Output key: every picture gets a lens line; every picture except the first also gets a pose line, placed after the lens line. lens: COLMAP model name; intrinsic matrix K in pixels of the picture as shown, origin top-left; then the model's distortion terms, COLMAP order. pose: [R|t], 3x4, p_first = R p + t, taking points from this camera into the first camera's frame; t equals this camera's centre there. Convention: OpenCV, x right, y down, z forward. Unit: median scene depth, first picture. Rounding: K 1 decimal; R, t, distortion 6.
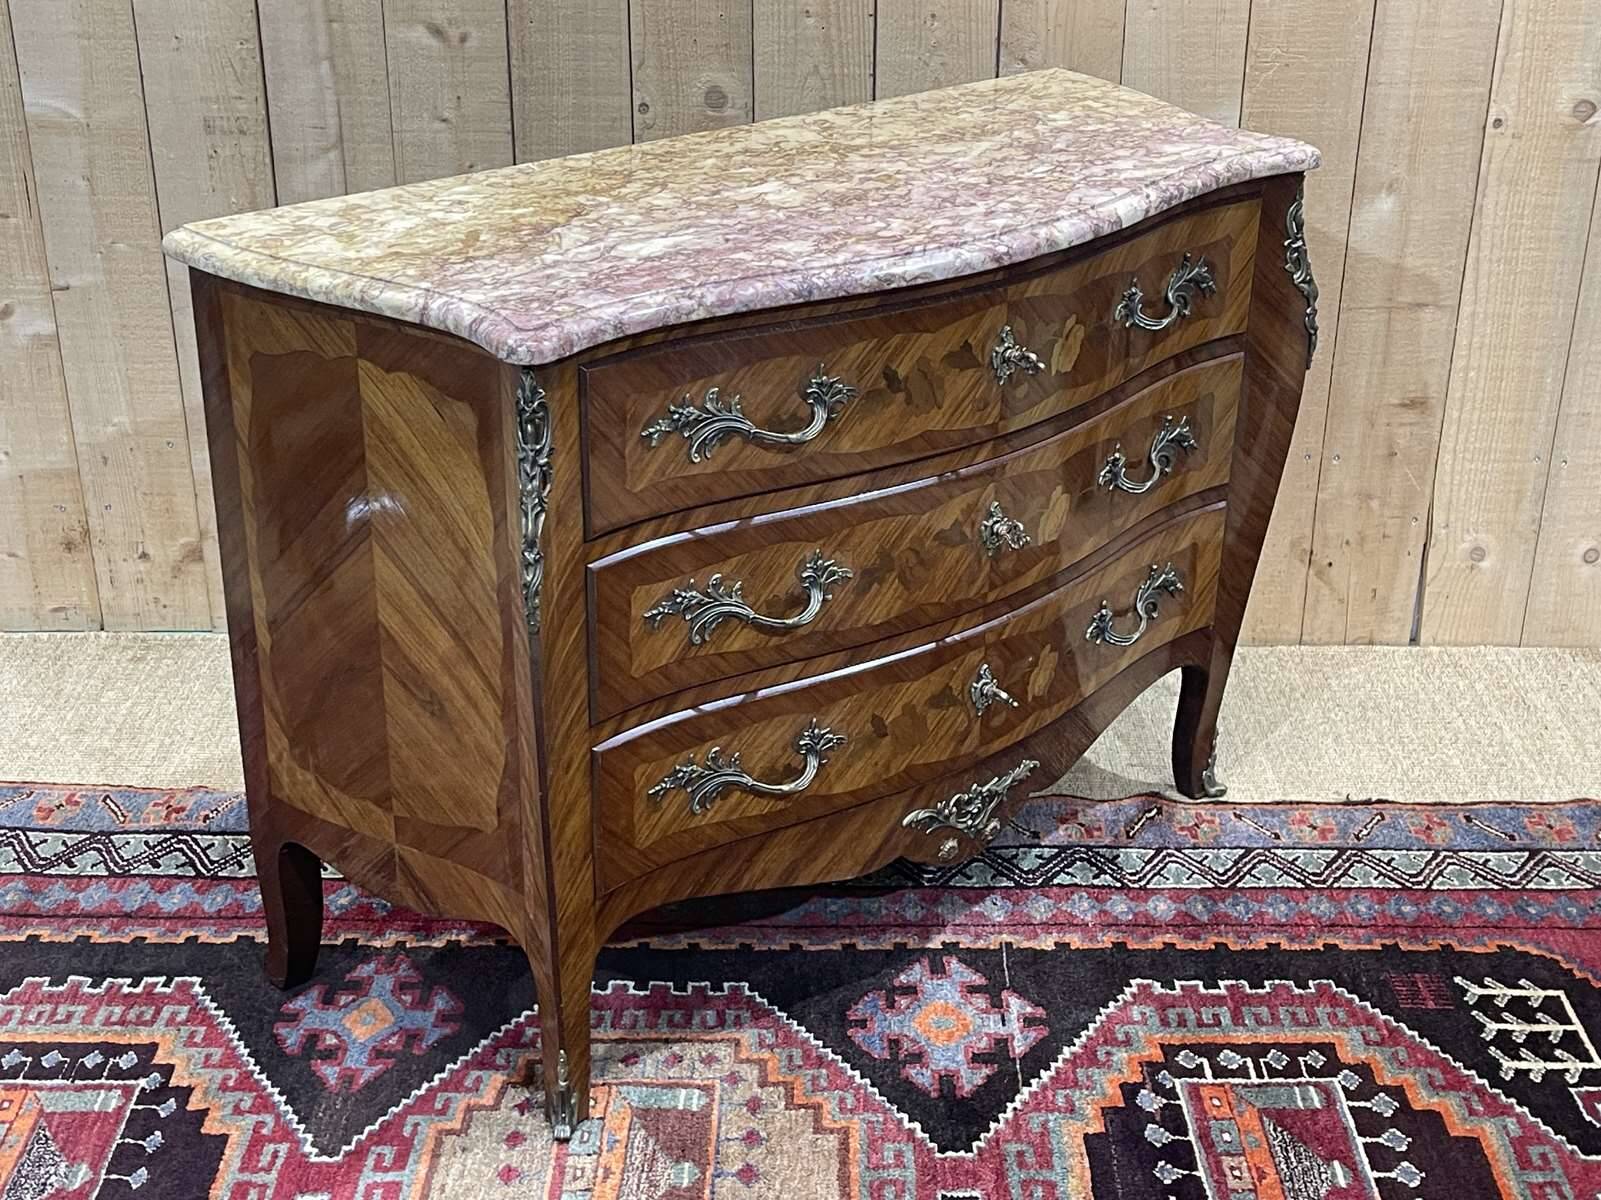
lens RADIAL K [[2177.1, 0, 813.4], [0, 2177.1, 609.9], [0, 0, 1]] dist [0.161275, -0.556753]
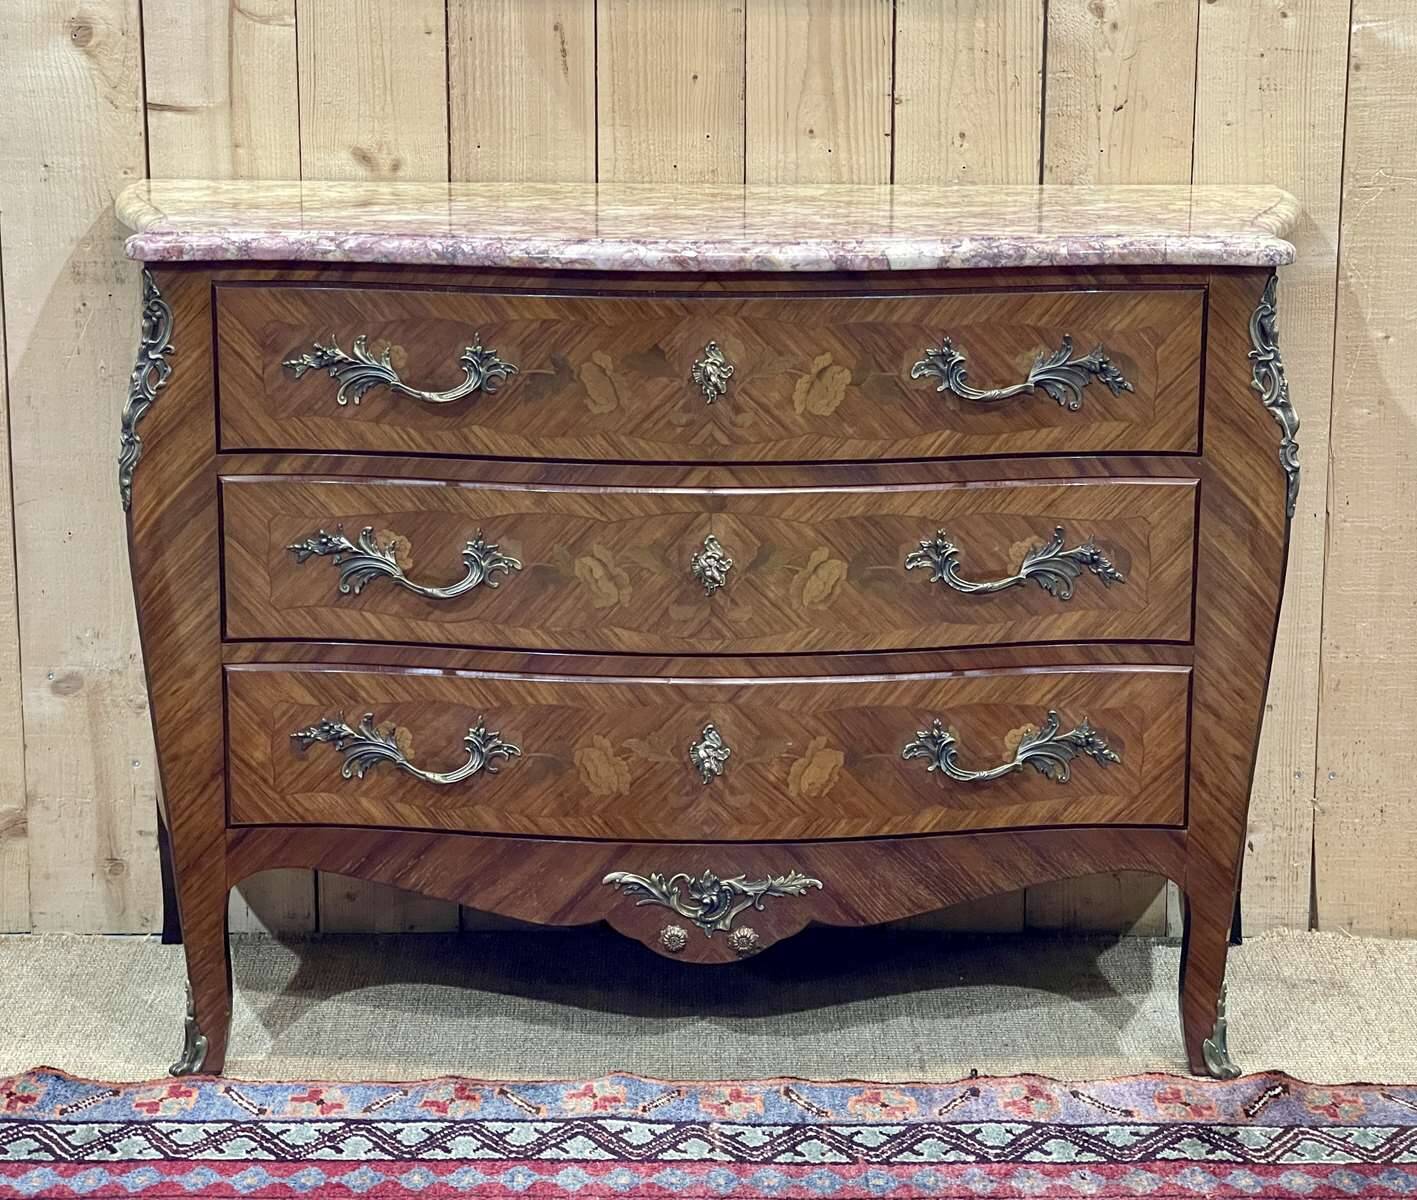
lens RADIAL K [[3354.9, 0, 709.8], [0, 3354.9, 570.6], [0, 0, 1]] dist [0.048670, 2.031984]
pose [[0.749273, 0.131655, -0.649043, 0.998495], [-0.275563, 0.953151, -0.124775, 0.141379], [0.602209, 0.272342, 0.750449, -0.069664]]
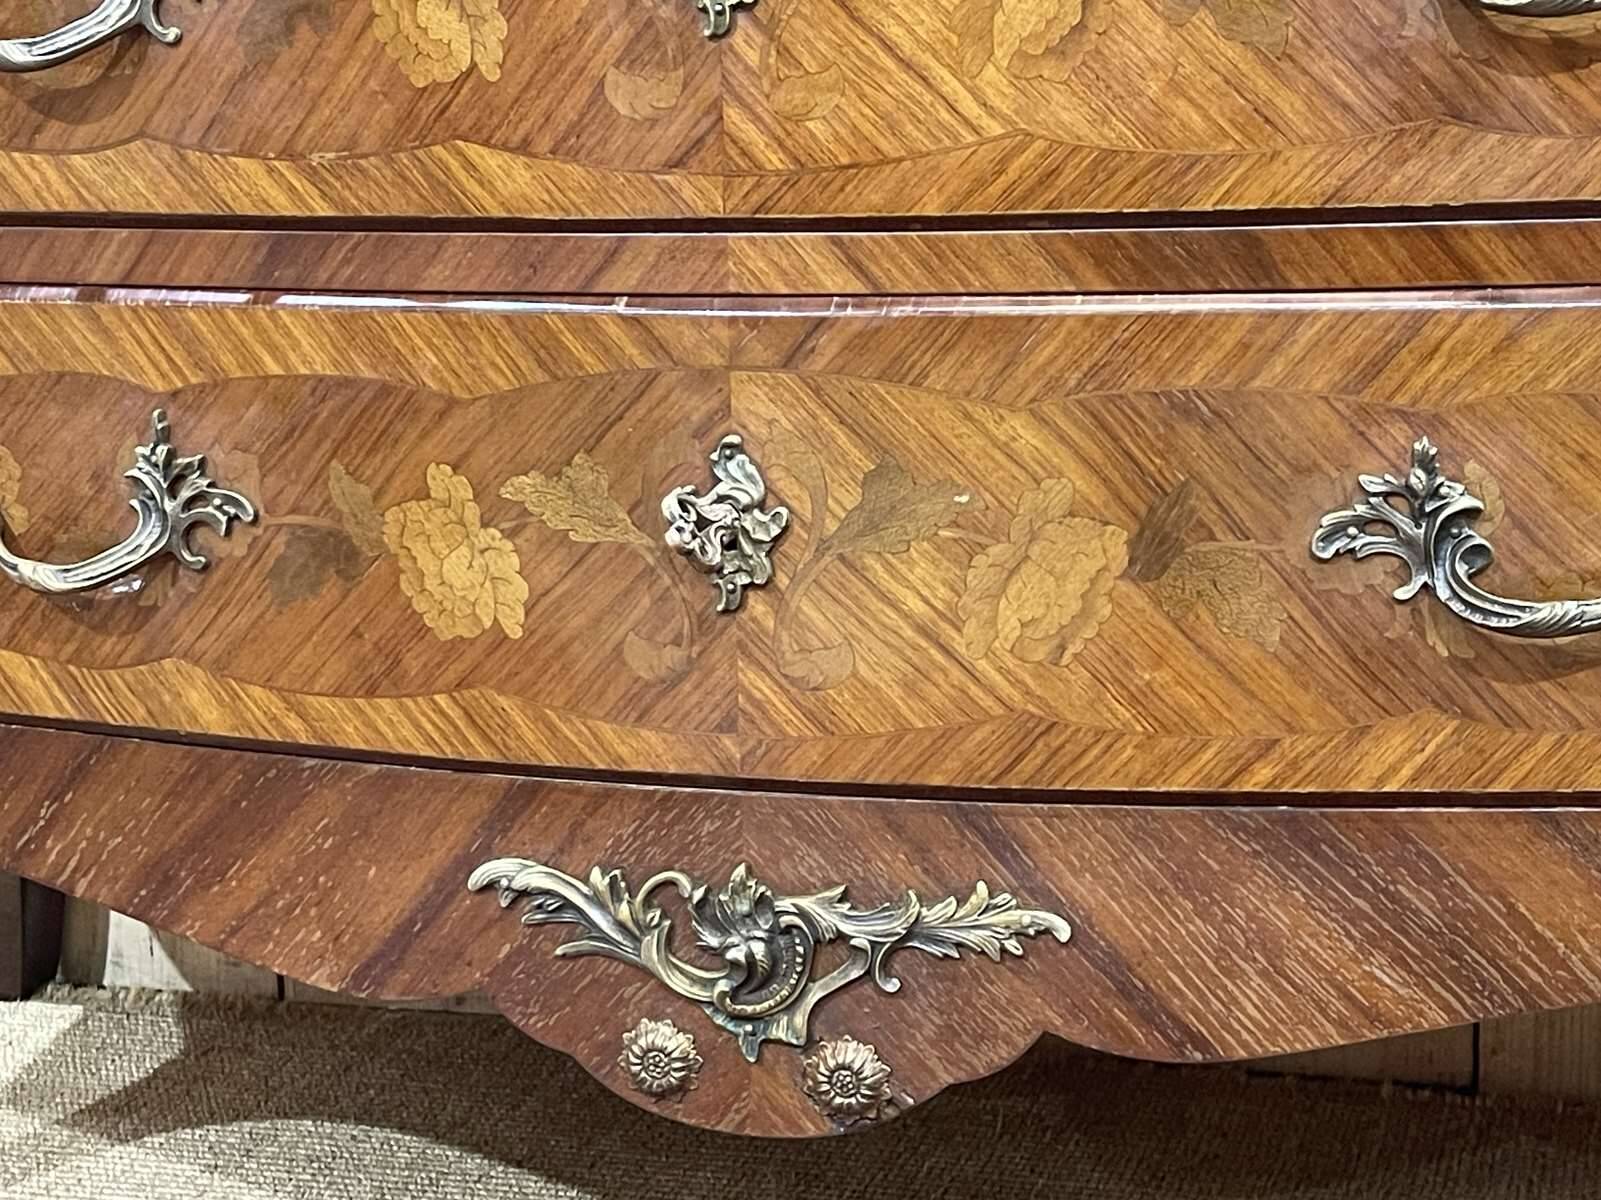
lens RADIAL K [[2956.6, 0, 808.1], [0, 2956.6, 604.3], [0, 0, 1]] dist [0.179743, -0.659160]
pose [[0.515346, 0.126249, -0.847631, 0.453313], [-0.338852, 0.938505, -0.066232, 0.073376], [0.787145, 0.321354, 0.526435, 0.810791]]
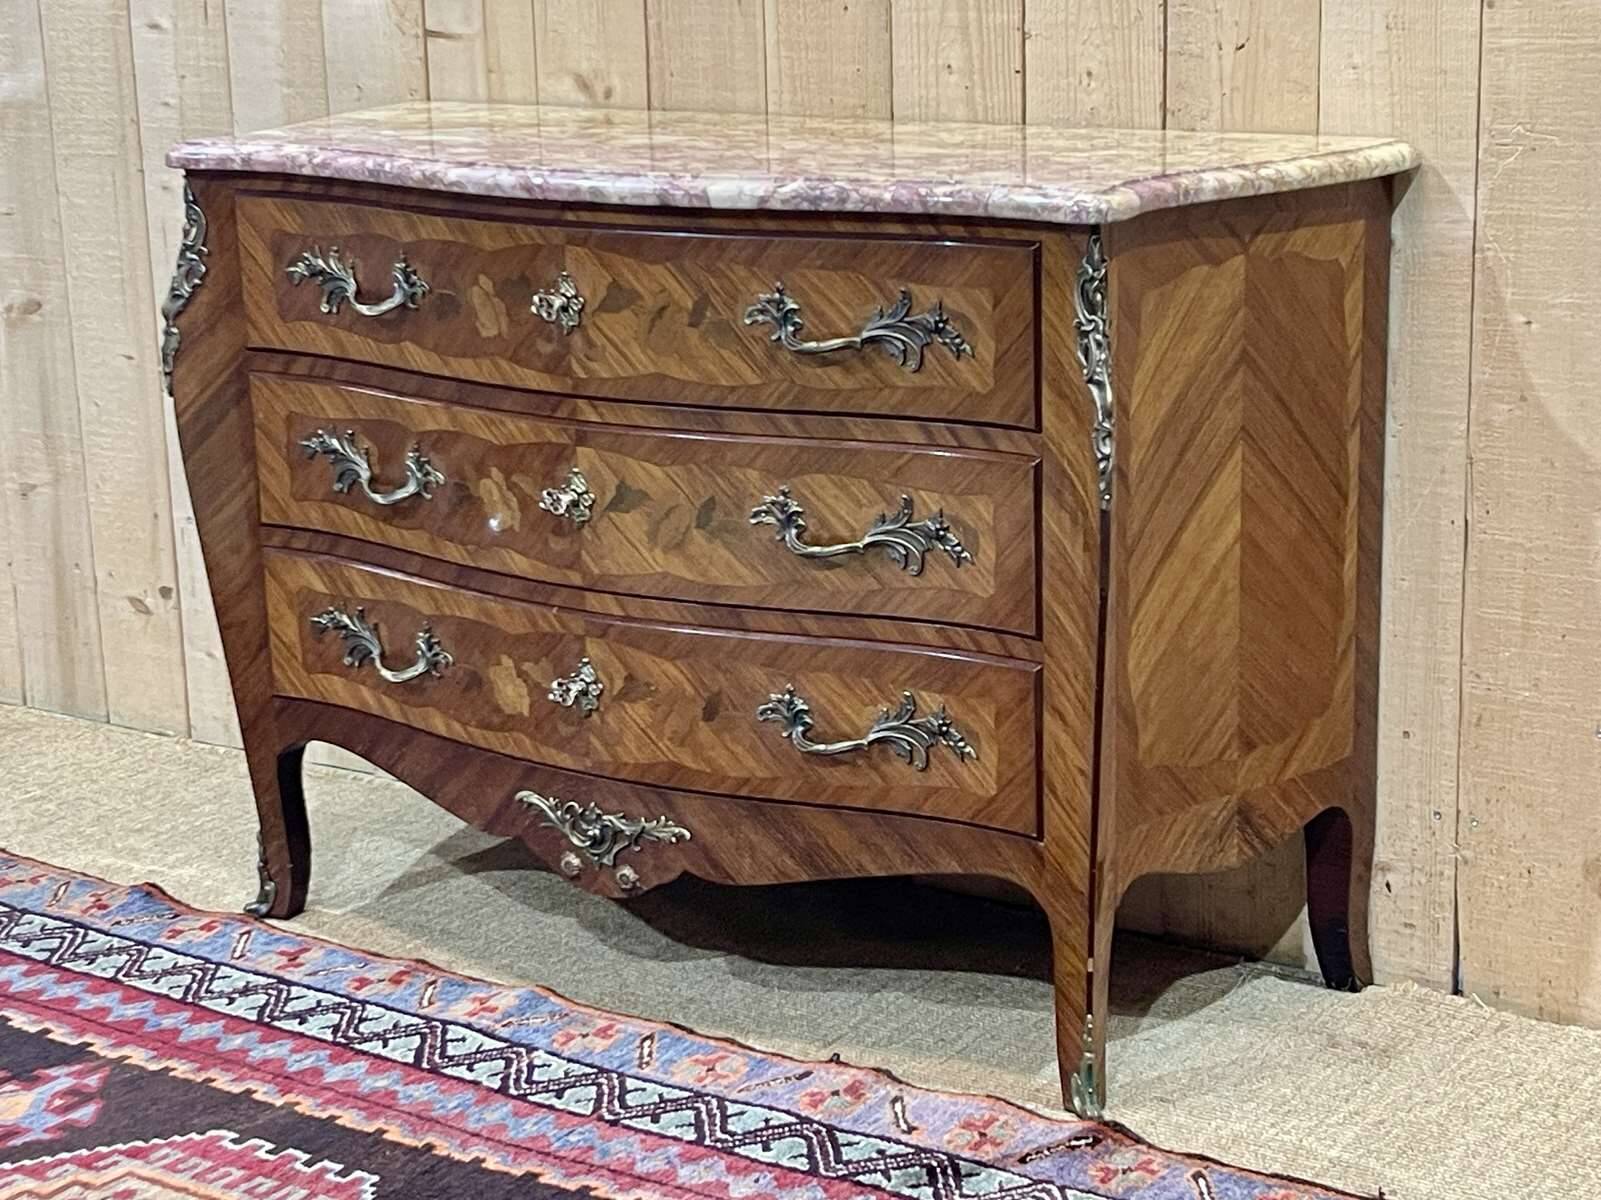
lens RADIAL K [[2956.6, 0, 808.1], [0, 2956.6, 604.3], [0, 0, 1]] dist [0.179743, -0.659160]
pose [[0.238907, 0.222860, -0.945123, 1.286731], [-0.388324, 0.914019, 0.117365, -0.179830], [0.890016, 0.338974, 0.304907, 0.713160]]
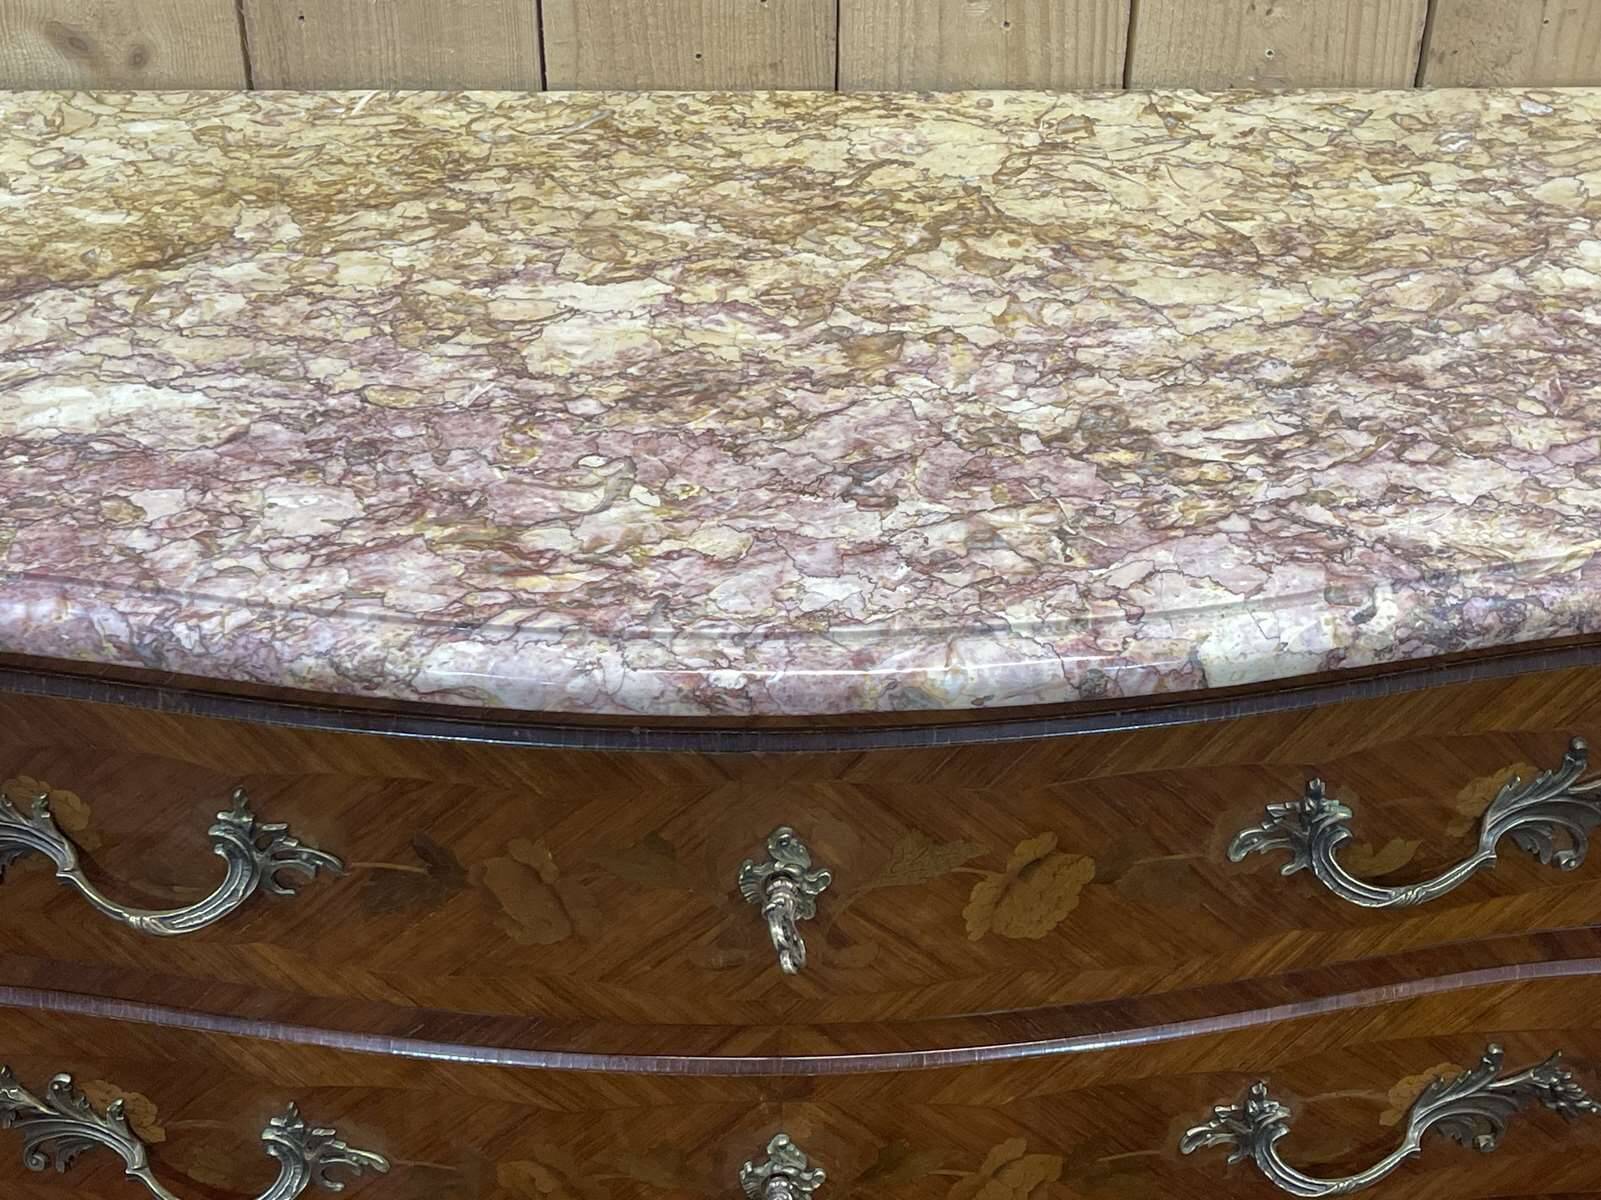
lens RADIAL K [[2410.8, 0, 820.4], [0, 2410.8, 613.2], [0, 0, 1]] dist [0.189248, -0.701100]
pose [[0.763858, 0.377254, -0.523641, 0.301681], [-0.274159, 0.924193, 0.265901, -0.276169], [0.584258, -0.059550, 0.809380, 0.603748]]
